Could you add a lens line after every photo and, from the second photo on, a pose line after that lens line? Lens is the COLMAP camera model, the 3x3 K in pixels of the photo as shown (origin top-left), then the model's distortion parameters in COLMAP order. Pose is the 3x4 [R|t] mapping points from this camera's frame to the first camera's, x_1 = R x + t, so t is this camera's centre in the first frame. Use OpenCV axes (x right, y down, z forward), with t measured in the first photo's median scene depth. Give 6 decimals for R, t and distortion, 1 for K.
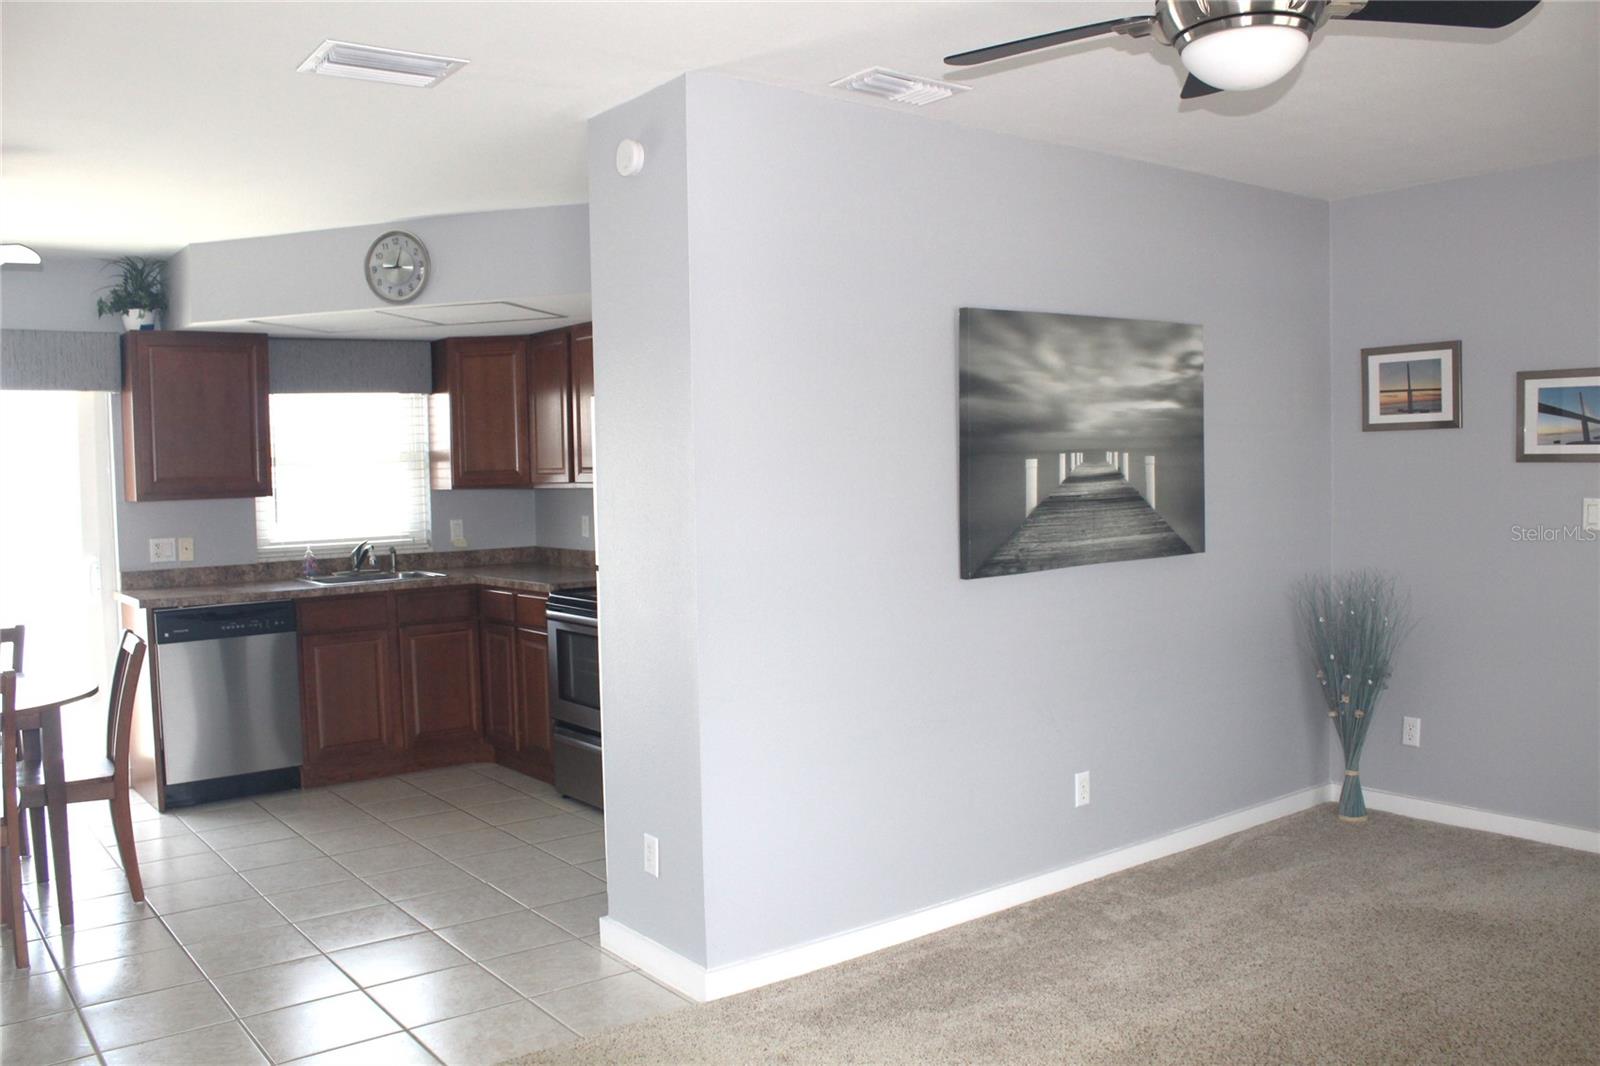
lens RADIAL K [[1342.2, 0, 795.1], [0, 1342.2, 532.9], [0, 0, 1]] dist [-0.165032, 0.148843]
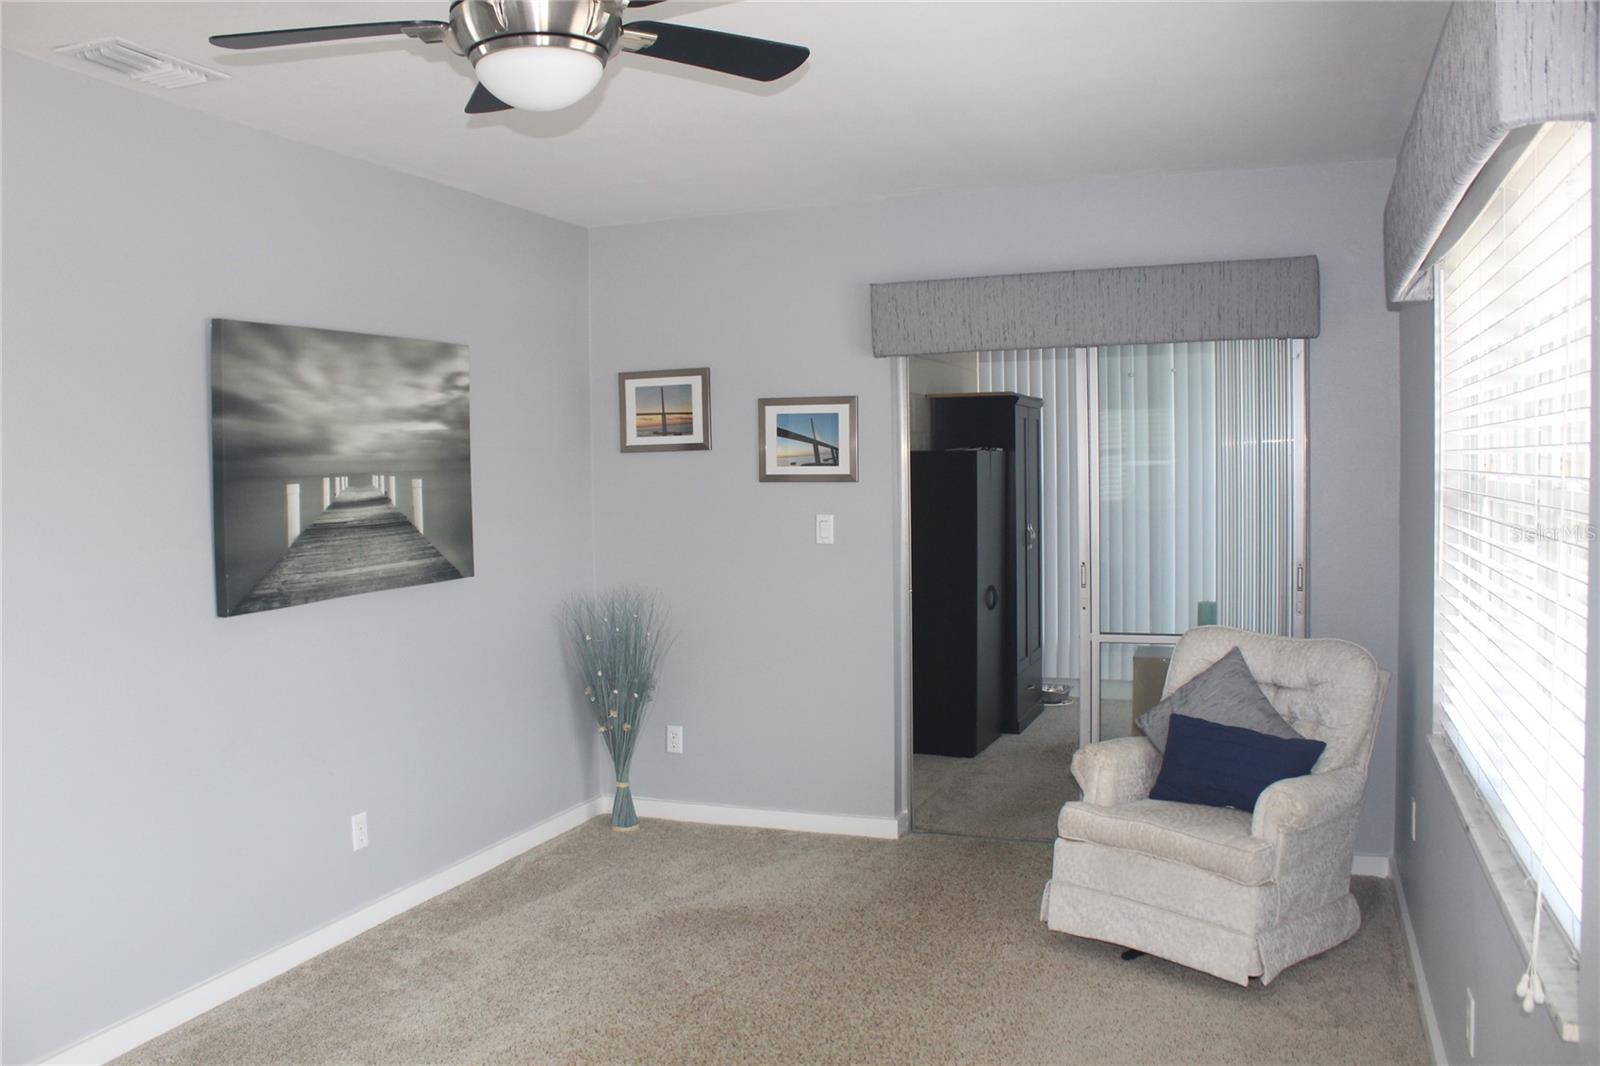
lens RADIAL K [[1342.2, 0, 795.1], [0, 1342.2, 532.9], [0, 0, 1]] dist [-0.165032, 0.148843]
pose [[0.849108, -0.021165, 0.527795, -0.008853], [0.026850, 0.999635, -0.003109, -0.008307], [-0.527536, 0.016811, 0.849366, 0.034532]]
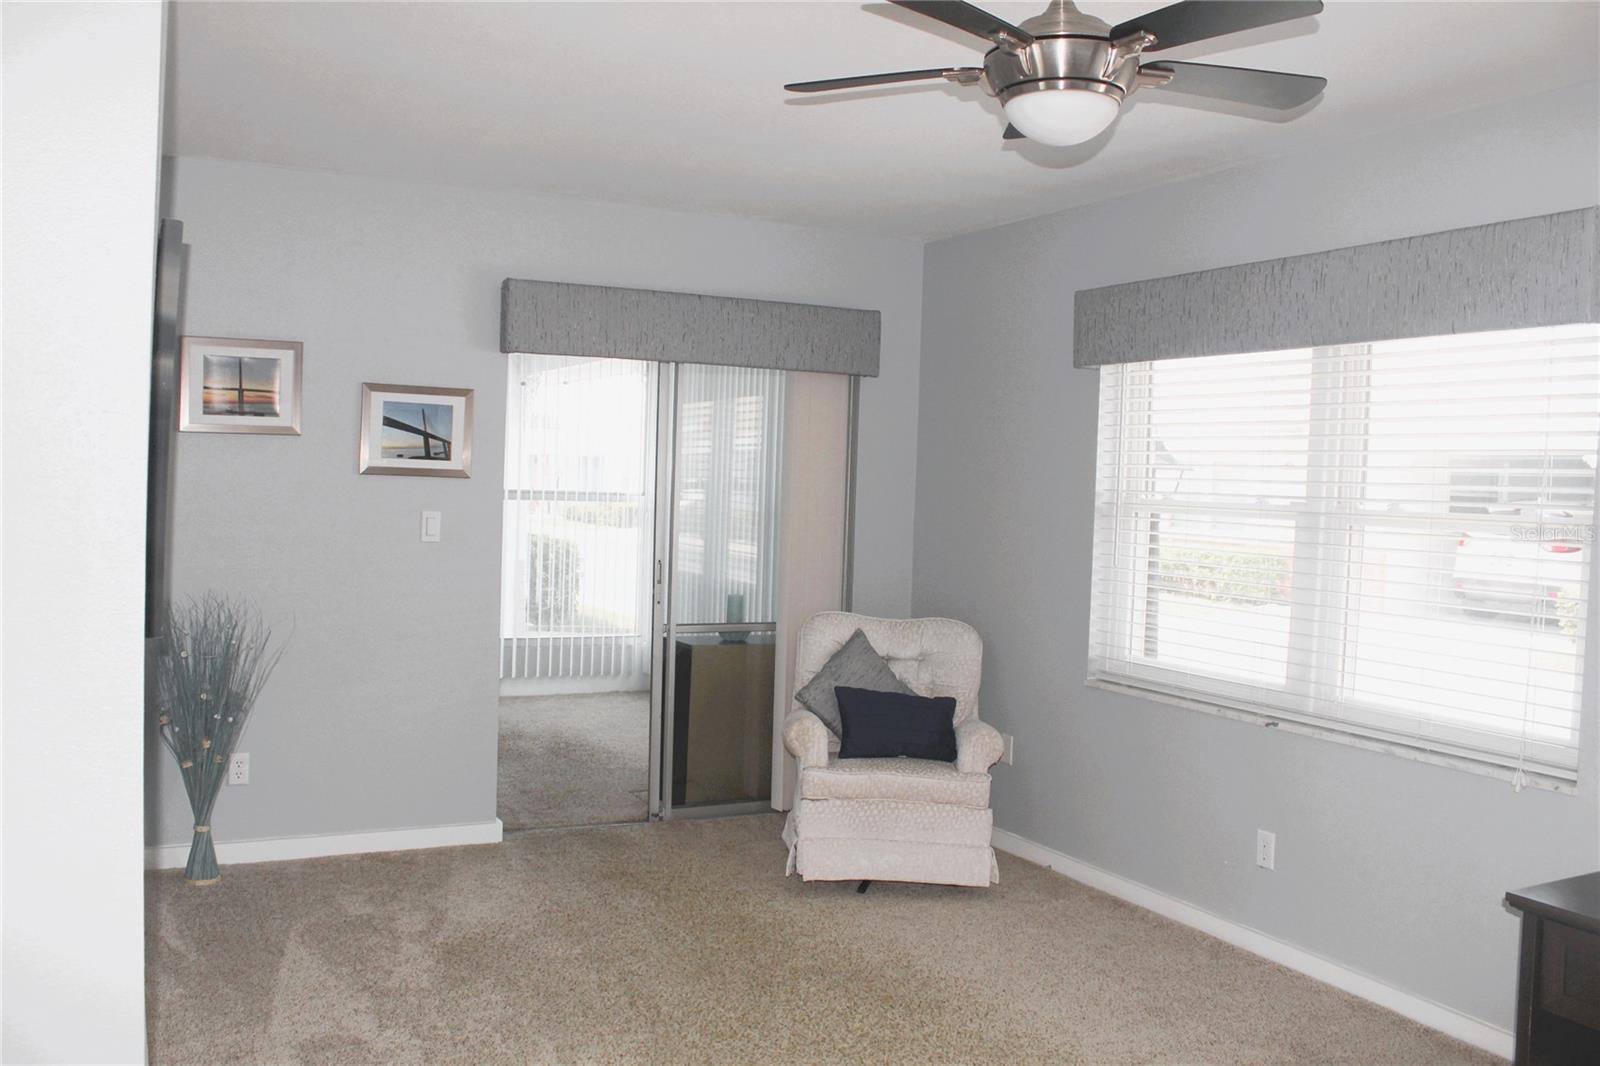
lens RADIAL K [[1342.2, 0, 795.1], [0, 1342.2, 532.9], [0, 0, 1]] dist [-0.165032, 0.148843]
pose [[0.167055, -0.011994, 0.985875, -0.385648], [0.013078, 0.999865, 0.009948, -0.015900], [-0.985861, 0.011231, 0.167190, 0.515421]]
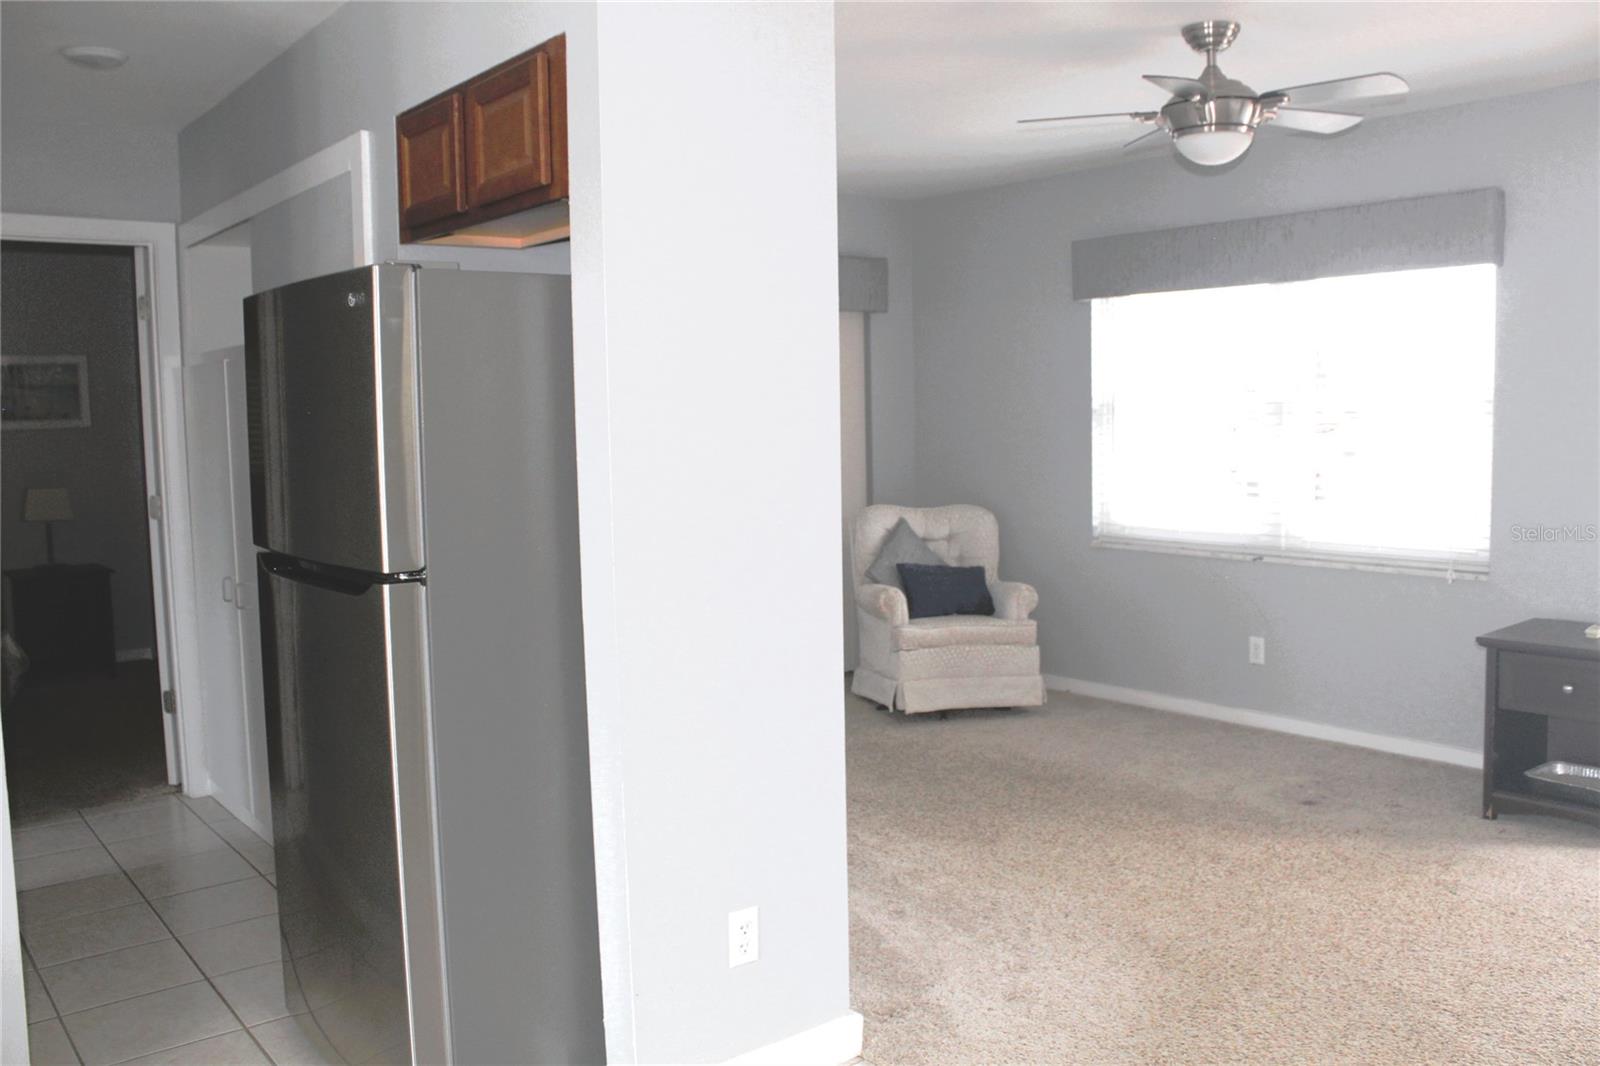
lens RADIAL K [[1342.2, 0, 795.1], [0, 1342.2, 532.9], [0, 0, 1]] dist [-0.165032, 0.148843]
pose [[-0.026053, -0.075197, 0.996828, -0.658535], [0.072438, 0.994403, 0.076907, -0.022664], [-0.997033, 0.074212, -0.020460, 0.792752]]
